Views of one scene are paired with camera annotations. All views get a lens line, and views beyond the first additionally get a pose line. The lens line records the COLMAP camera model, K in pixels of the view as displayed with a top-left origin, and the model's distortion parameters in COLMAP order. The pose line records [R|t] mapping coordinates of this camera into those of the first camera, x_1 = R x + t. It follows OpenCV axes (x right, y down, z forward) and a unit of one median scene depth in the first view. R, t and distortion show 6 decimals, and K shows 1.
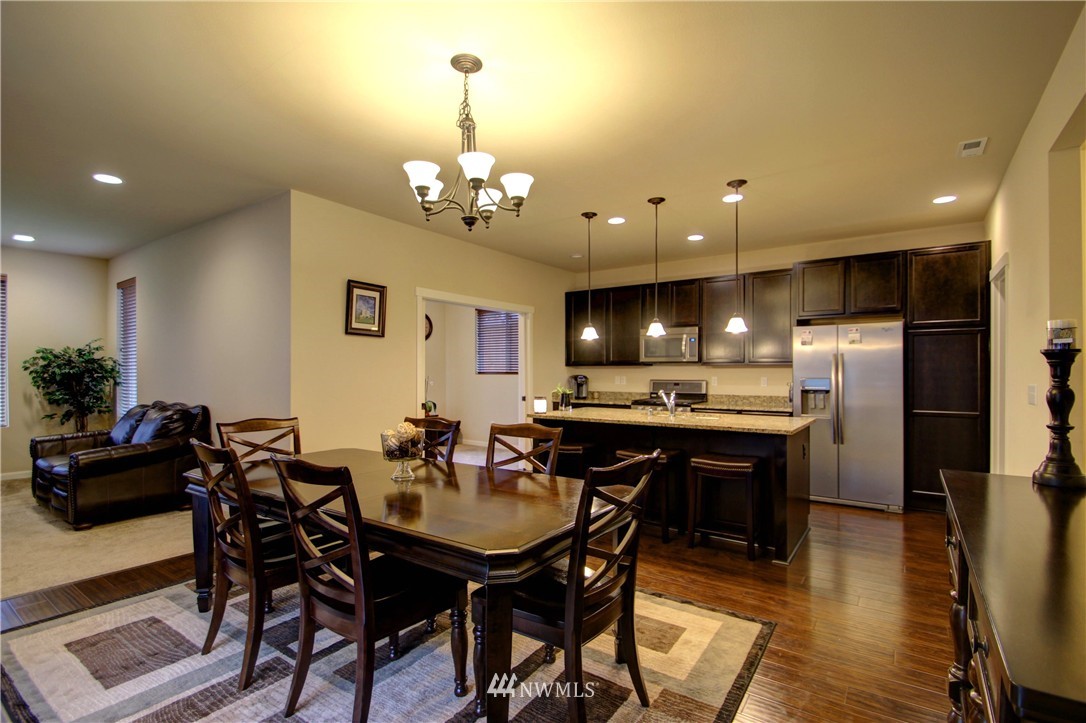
lens RADIAL K [[505.1, 0, 553.0], [0, 505.1, 372.4], [0, 0, 1]] dist [0.018475, -0.019950]
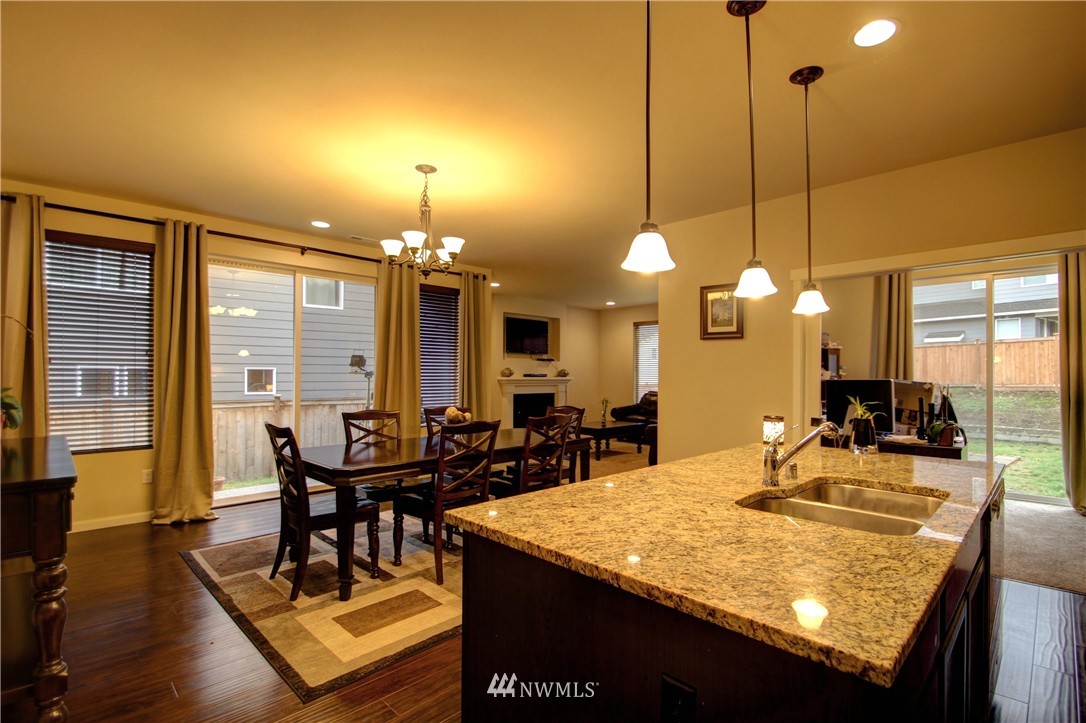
lens RADIAL K [[505.1, 0, 553.0], [0, 505.1, 372.4], [0, 0, 1]] dist [0.018475, -0.019950]
pose [[-0.176509, -0.005768, -0.984282, 0.609753], [-0.007355, 0.999963, -0.004541, -0.001274], [0.984272, 0.006438, -0.176545, 0.810234]]
